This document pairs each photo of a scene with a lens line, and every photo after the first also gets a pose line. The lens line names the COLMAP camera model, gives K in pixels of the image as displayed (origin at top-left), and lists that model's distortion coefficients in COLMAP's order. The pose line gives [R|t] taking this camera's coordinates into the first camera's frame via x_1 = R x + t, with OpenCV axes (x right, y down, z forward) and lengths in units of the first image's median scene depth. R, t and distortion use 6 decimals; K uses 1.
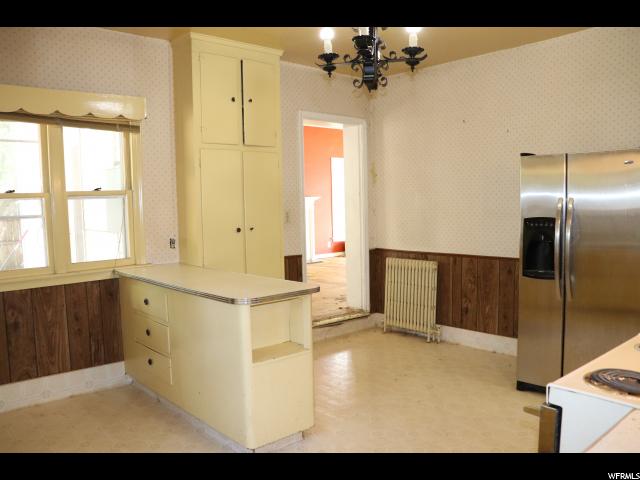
lens RADIAL K [[526.4, 0, 317.3], [0, 526.4, 243.5], [0, 0, 1]] dist [-0.177114, 0.162030]
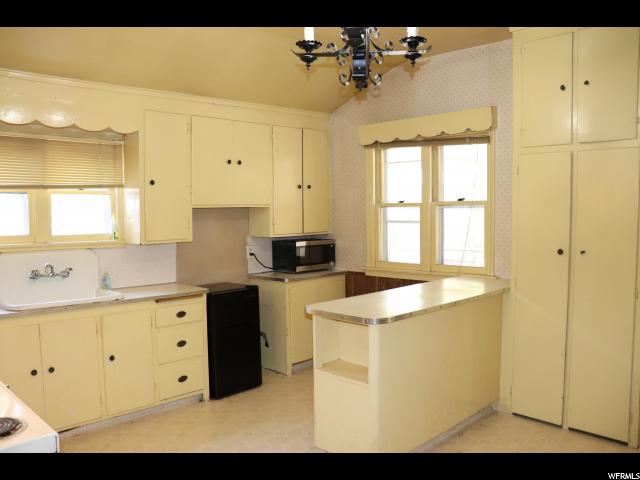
lens RADIAL K [[526.4, 0, 317.3], [0, 526.4, 243.5], [0, 0, 1]] dist [-0.177114, 0.162030]
pose [[0.063132, 0.088619, -0.994063, 0.683843], [-0.067485, 0.994149, 0.084340, -0.089965], [0.995721, 0.061760, 0.068743, 0.658687]]
